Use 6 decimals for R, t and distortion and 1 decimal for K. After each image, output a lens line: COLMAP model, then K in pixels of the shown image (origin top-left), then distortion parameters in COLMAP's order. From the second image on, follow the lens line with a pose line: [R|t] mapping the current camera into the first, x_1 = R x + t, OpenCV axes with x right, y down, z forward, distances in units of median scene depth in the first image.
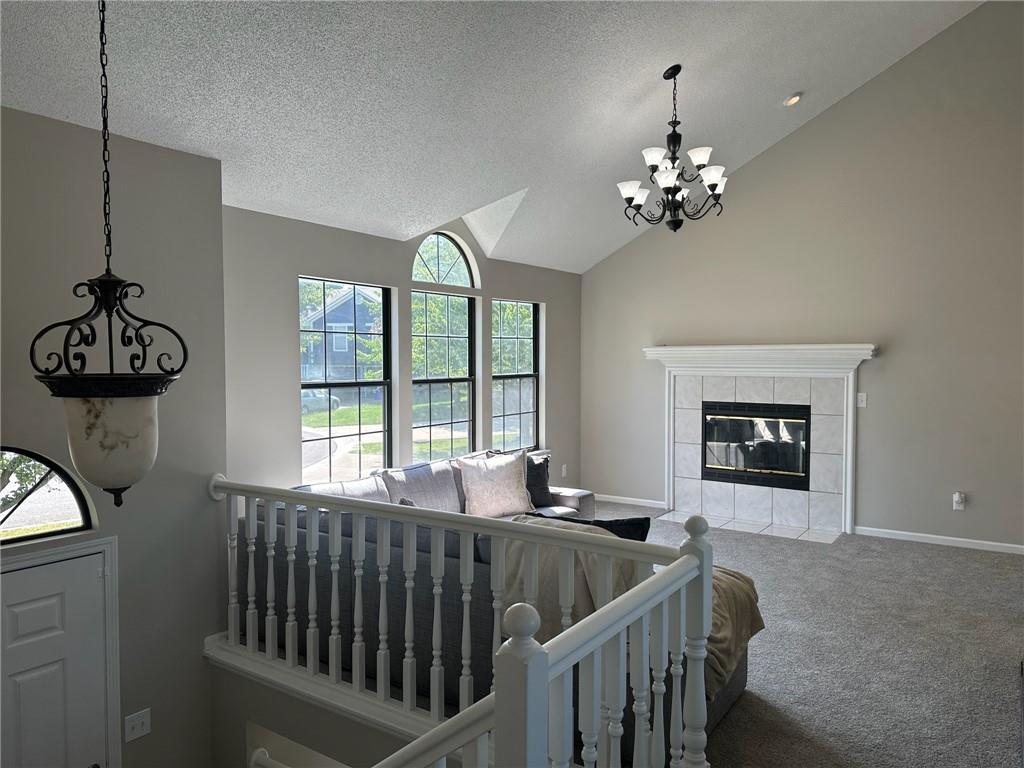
lens RADIAL K [[726.9, 0, 508.9], [0, 726.9, 383.3], [0, 0, 1]] dist [0.050653, -0.064141]
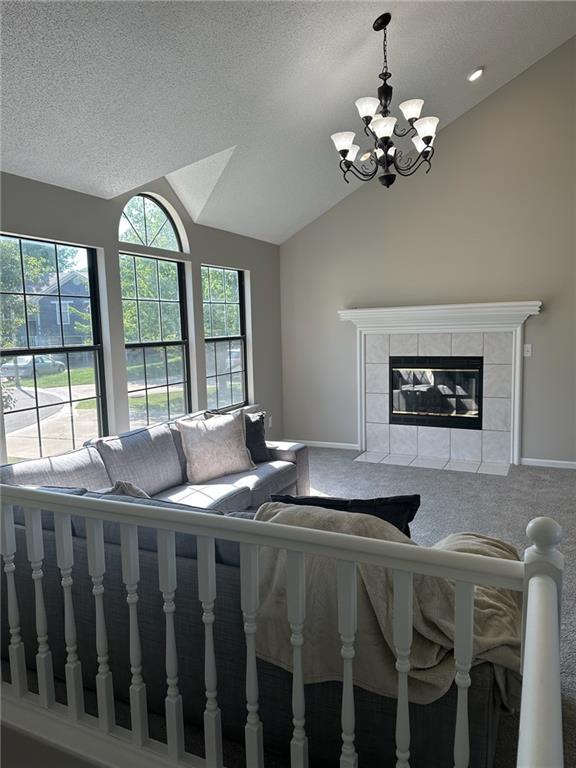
lens RADIAL K [[545.2, 0, 294.3], [0, 545.2, 387.4], [0, 0, 1]] dist [0.050653, -0.064141]
pose [[0.986167, -0.040554, 0.160715, -0.027729], [0.028240, 0.996539, 0.078179, 0.002770], [-0.163330, -0.072559, 0.983900, 0.226071]]
